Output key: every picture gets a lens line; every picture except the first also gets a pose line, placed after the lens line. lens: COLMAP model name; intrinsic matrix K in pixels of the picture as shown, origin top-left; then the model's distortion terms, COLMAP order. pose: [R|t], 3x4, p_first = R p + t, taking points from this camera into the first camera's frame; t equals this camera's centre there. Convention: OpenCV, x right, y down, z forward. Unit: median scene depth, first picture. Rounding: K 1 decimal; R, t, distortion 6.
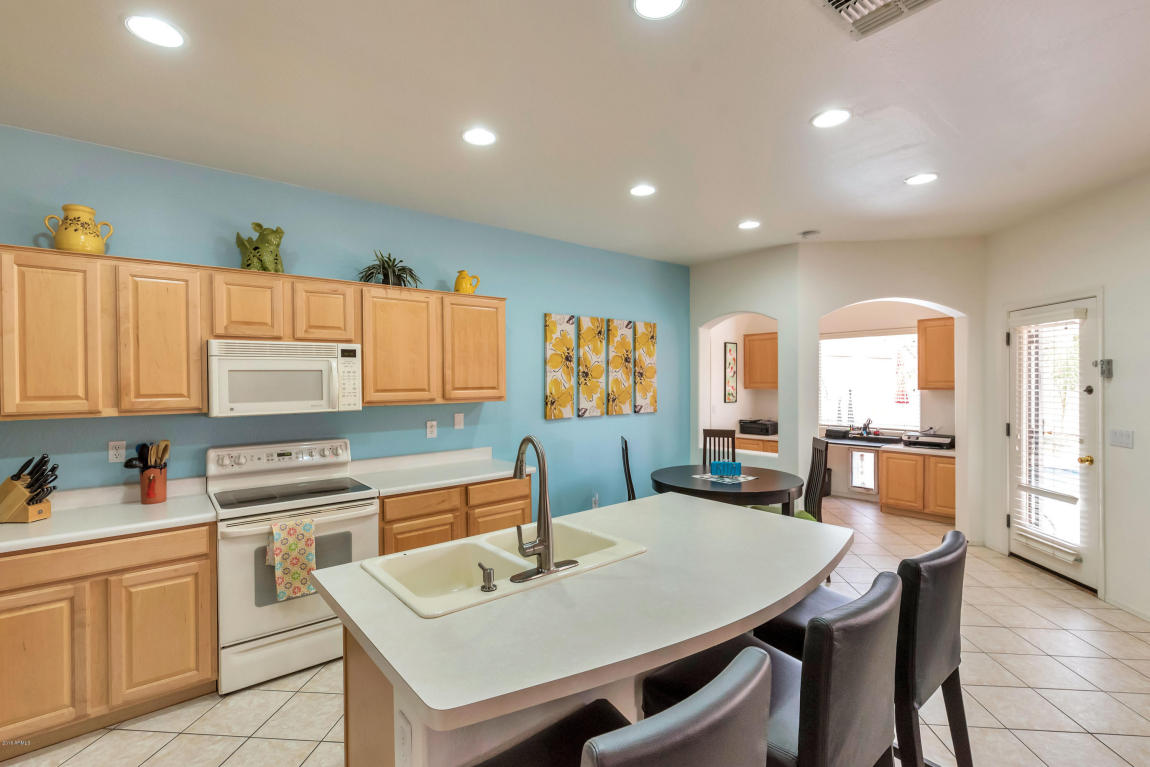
lens RADIAL K [[524.5, 0, 586.8], [0, 524.5, 388.3], [0, 0, 1]] dist [0.001236, -0.000631]
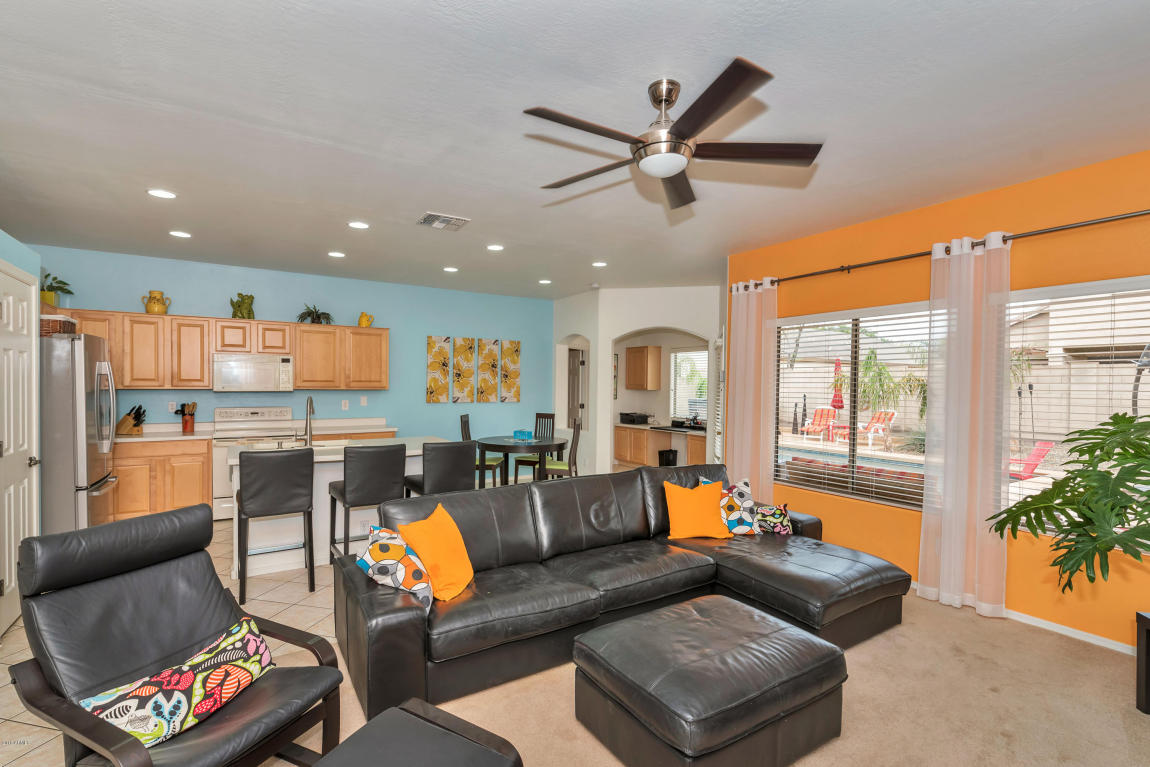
lens RADIAL K [[524.5, 0, 575.5], [0, 524.5, 387.5], [0, 0, 1]] dist [0.001236, -0.000631]
pose [[0.992563, 0.020481, -0.120000, 0.555664], [-0.021478, 0.999745, -0.007025, 0.014408], [0.119825, 0.009550, 0.992749, -0.517348]]
